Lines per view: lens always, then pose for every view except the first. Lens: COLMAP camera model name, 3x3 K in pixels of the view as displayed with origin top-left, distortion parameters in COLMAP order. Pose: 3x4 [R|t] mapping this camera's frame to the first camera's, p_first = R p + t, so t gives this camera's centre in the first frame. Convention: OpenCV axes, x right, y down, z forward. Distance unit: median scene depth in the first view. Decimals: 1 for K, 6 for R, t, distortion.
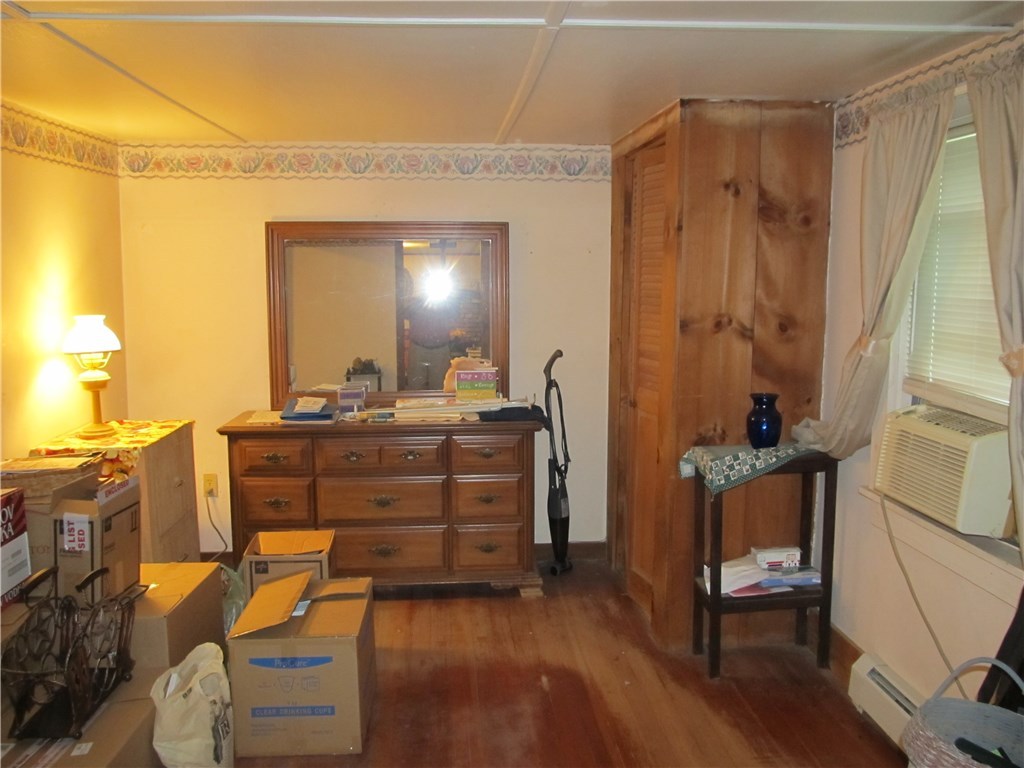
lens RADIAL K [[838.8, 0, 514.2], [0, 838.8, 381.7], [0, 0, 1]] dist [-0.082504, 0.040544]
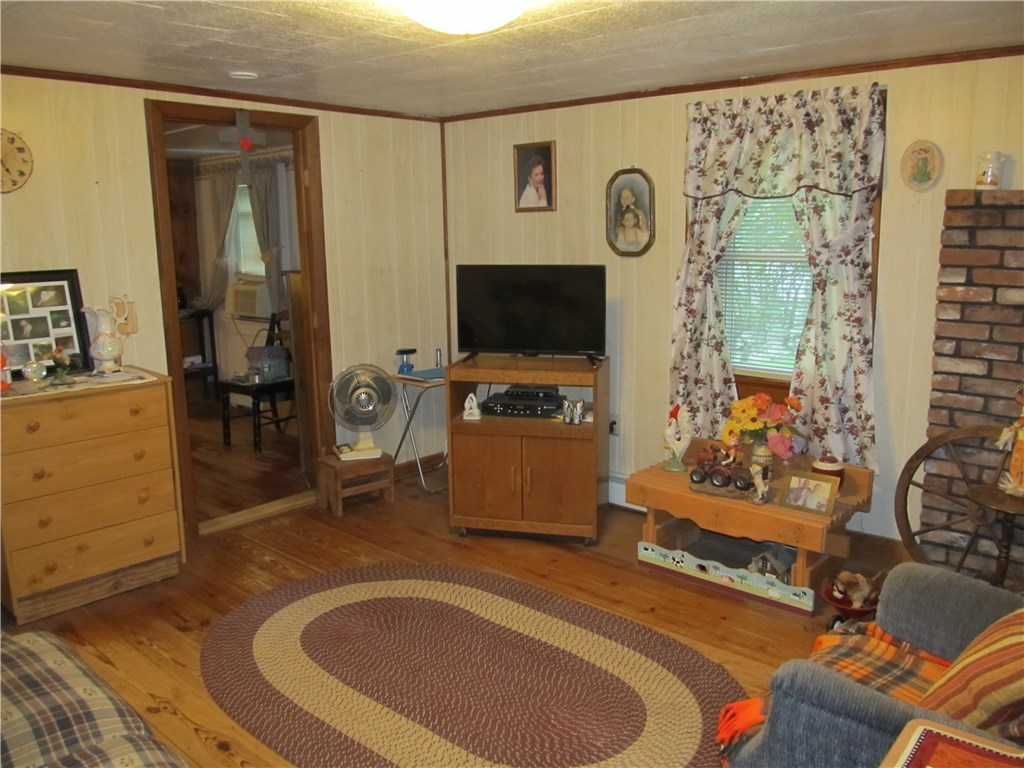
lens RADIAL K [[838.8, 0, 514.2], [0, 838.8, 381.7], [0, 0, 1]] dist [-0.082504, 0.040544]
pose [[0.724644, -0.134224, 0.675925, -0.642513], [0.104555, 0.990907, 0.084681, 0.187720], [-0.681145, 0.009308, 0.732089, -1.383307]]
